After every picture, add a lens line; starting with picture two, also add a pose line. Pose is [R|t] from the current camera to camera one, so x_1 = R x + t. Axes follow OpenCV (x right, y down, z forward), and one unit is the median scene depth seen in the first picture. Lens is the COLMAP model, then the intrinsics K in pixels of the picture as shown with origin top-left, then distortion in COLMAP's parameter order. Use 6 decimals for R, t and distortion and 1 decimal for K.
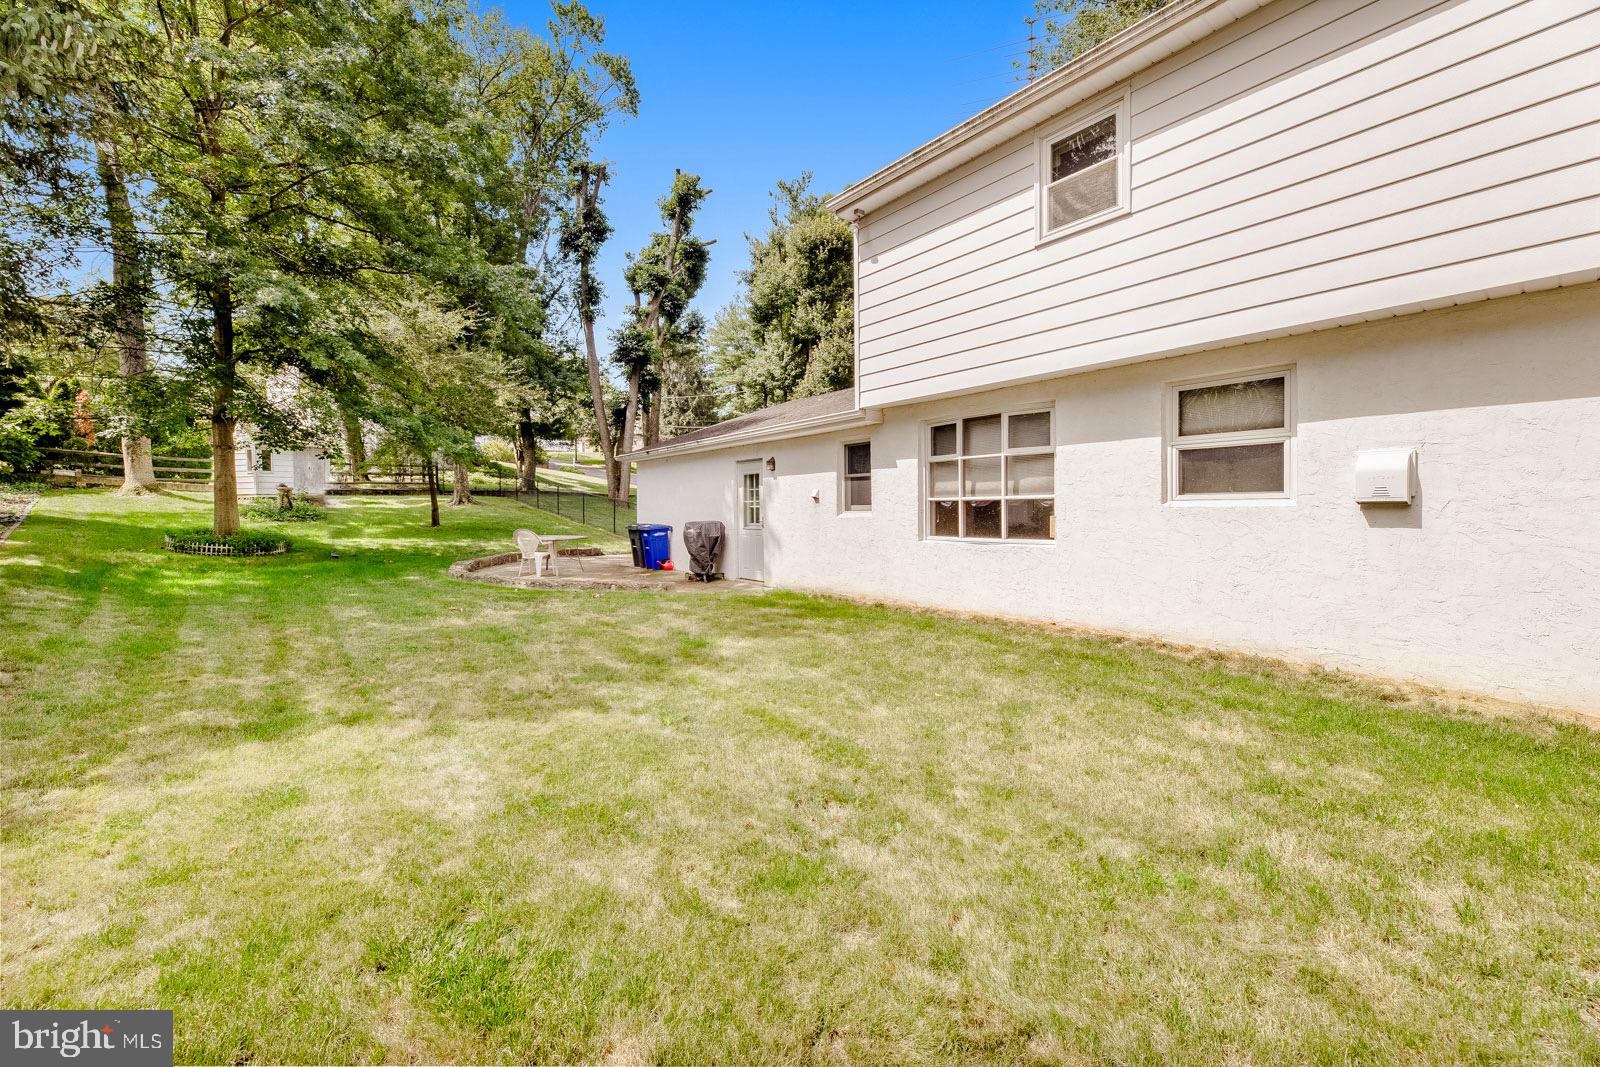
lens RADIAL K [[659.7, 0, 800.5], [0, 659.7, 523.9], [0, 0, 1]] dist [-0.000476, -0.000013]
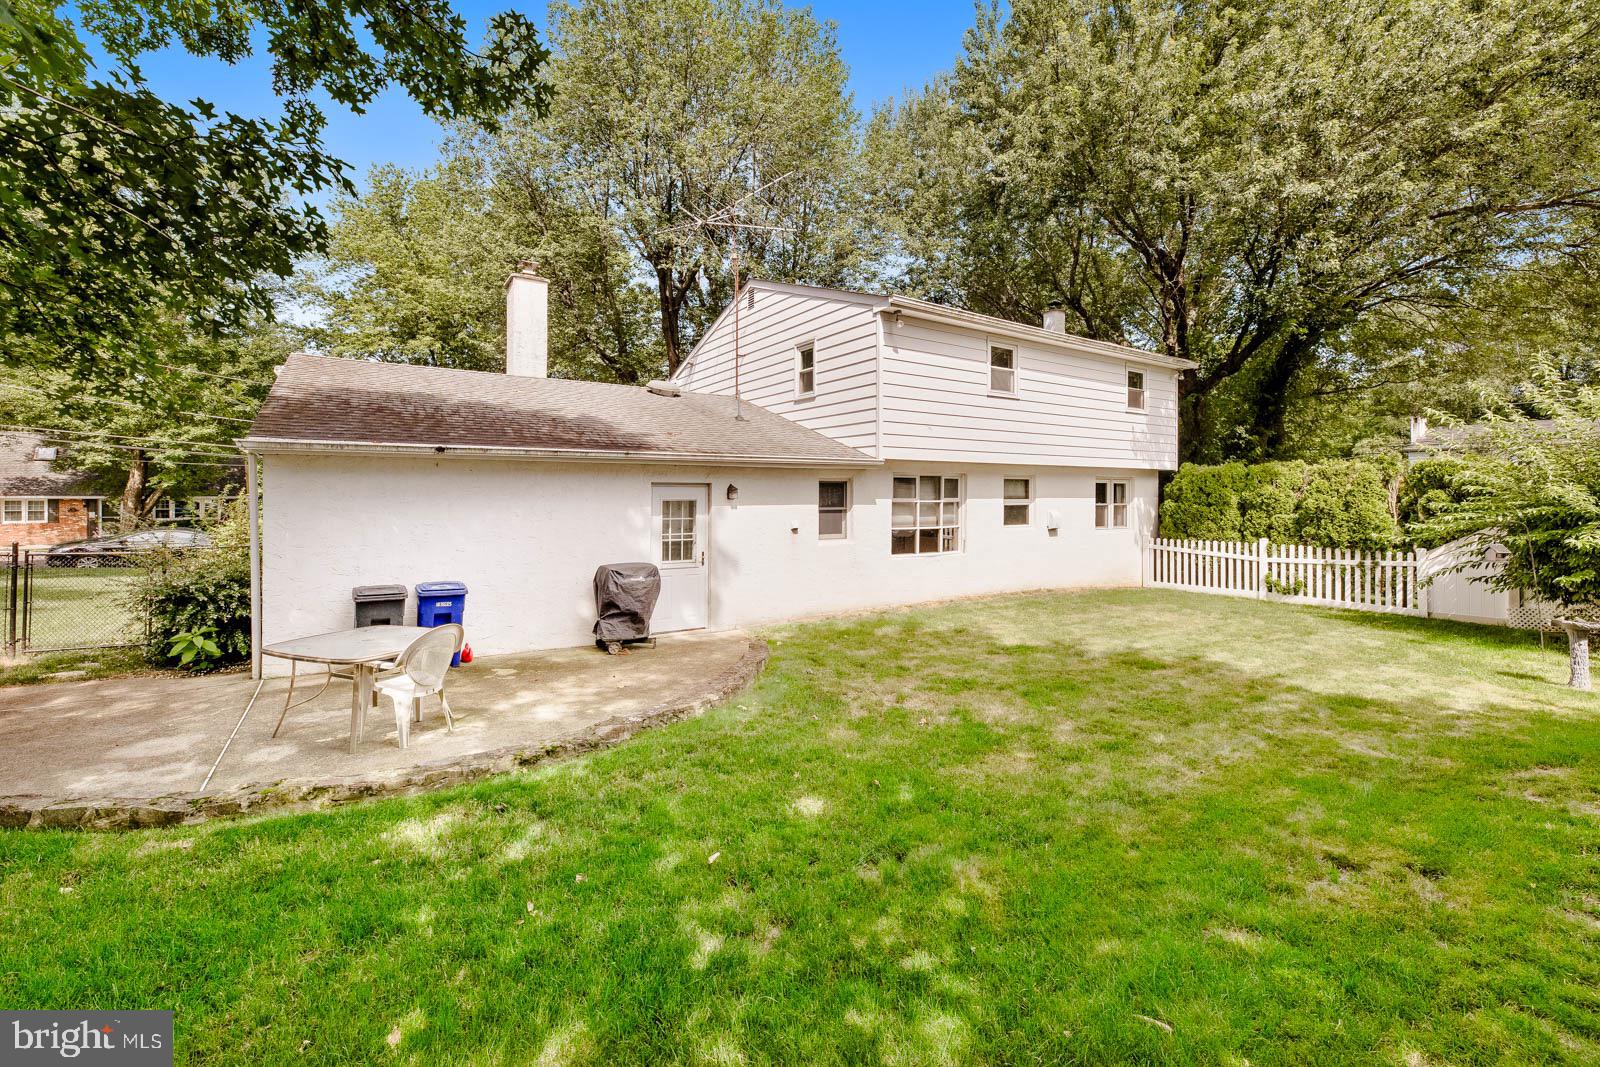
lens RADIAL K [[659.7, 0, 793.9], [0, 659.7, 501.8], [0, 0, 1]] dist [-0.000476, -0.000013]
pose [[0.060806, 0.002465, 0.998147, -1.291719], [0.022629, 0.999737, -0.003847, -0.099000], [-0.997893, 0.022821, 0.060734, 1.194021]]
